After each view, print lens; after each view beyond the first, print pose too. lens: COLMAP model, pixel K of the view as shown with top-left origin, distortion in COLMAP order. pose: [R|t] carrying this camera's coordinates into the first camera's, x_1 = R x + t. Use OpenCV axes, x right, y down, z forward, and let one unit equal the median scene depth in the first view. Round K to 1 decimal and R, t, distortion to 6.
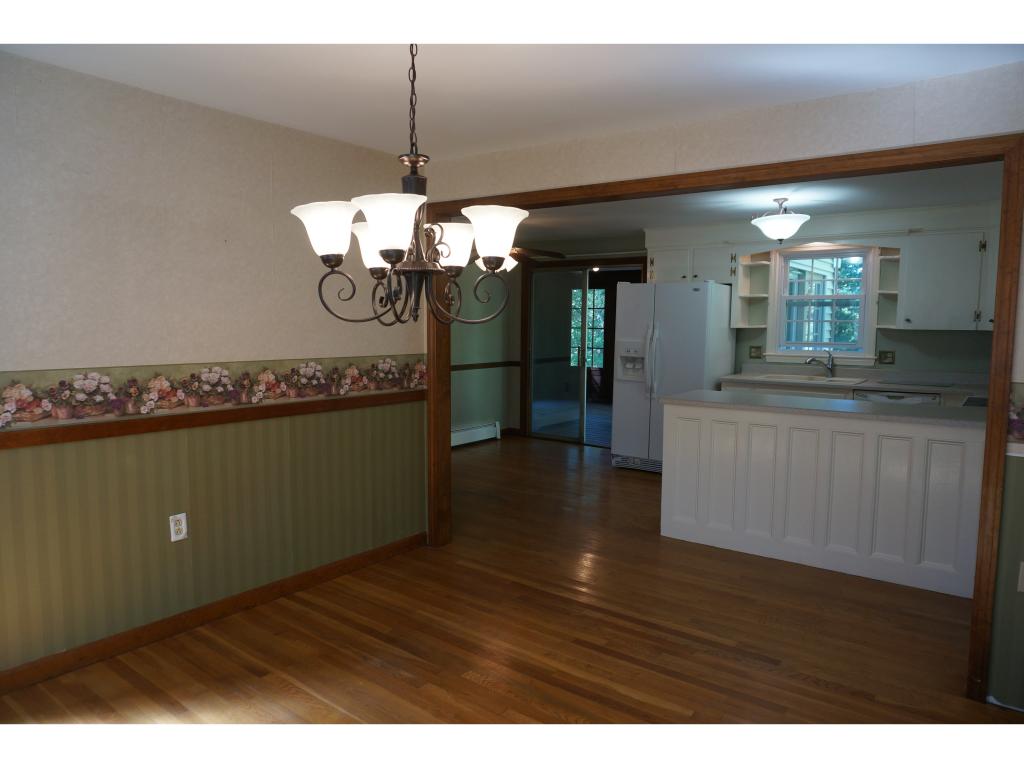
lens RADIAL K [[684.8, 0, 509.2], [0, 684.8, 387.6], [0, 0, 1]] dist [-0.061489, 0.051348]
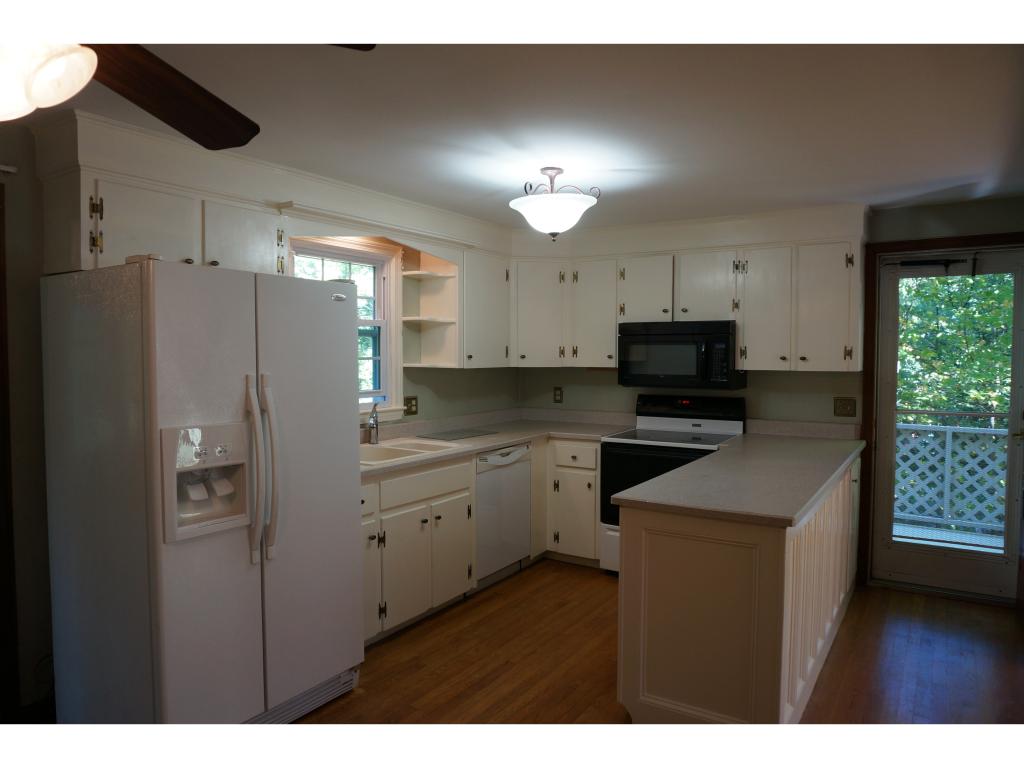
lens RADIAL K [[684.8, 0, 509.2], [0, 684.8, 387.6], [0, 0, 1]] dist [-0.061489, 0.051348]
pose [[-0.071999, -0.057872, 0.995724, -0.187085], [0.095258, 0.993353, 0.064622, -0.095007], [-0.992845, 0.099503, -0.066007, 0.860782]]
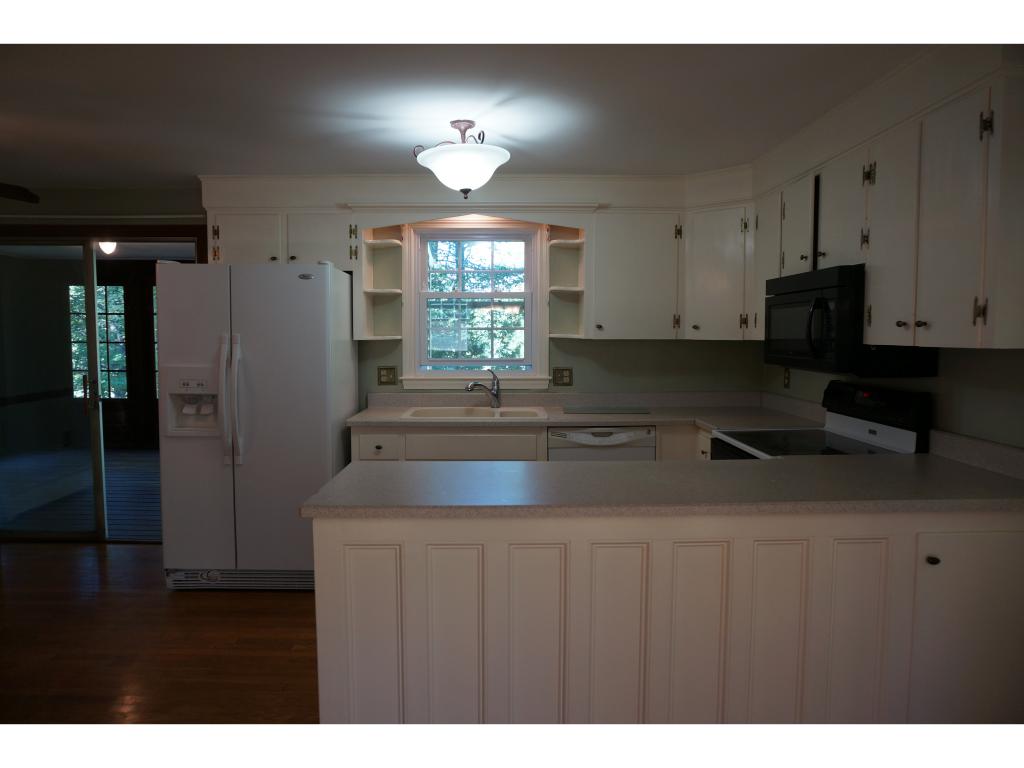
lens RADIAL K [[684.8, 0, 509.2], [0, 684.8, 387.6], [0, 0, 1]] dist [-0.061489, 0.051348]
pose [[0.789742, -0.053503, 0.611101, 0.044737], [0.062883, 0.998002, 0.006111, -0.037536], [-0.610207, 0.033602, 0.791529, 0.400323]]
